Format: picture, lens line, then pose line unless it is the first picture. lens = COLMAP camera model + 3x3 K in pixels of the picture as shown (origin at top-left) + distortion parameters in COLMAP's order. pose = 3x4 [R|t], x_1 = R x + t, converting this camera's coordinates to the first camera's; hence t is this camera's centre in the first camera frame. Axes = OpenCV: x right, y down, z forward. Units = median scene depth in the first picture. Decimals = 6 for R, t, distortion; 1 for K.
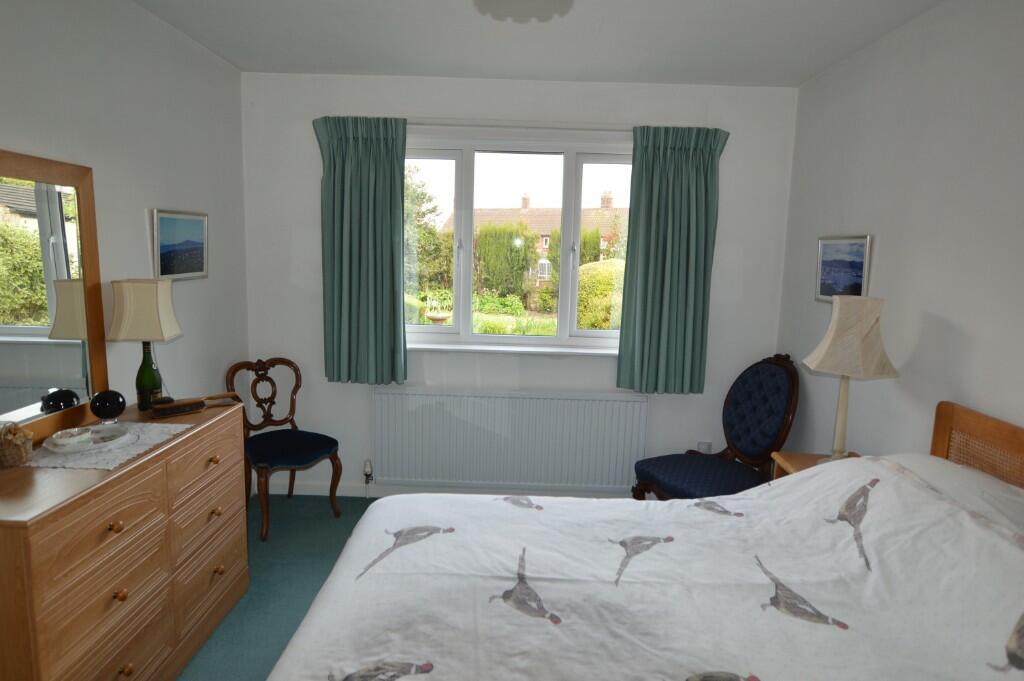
lens RADIAL K [[620.3, 0, 513.2], [0, 620.3, 337.4], [0, 0, 1]] dist [-0.000807, -0.000080]
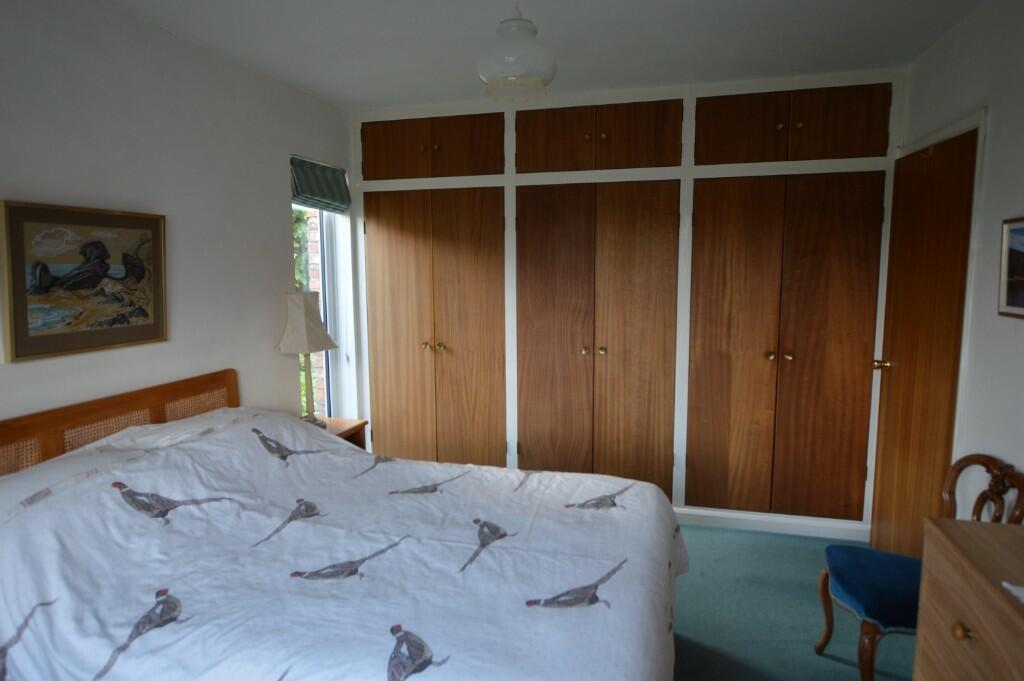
lens RADIAL K [[620.3, 0, 513.6], [0, 620.3, 338.0], [0, 0, 1]] dist [-0.000807, -0.000080]
pose [[-0.965510, -0.053901, 0.254725, -0.285693], [0.015790, 0.964414, 0.263925, -0.260167], [-0.259886, 0.258844, -0.930301, 1.781390]]
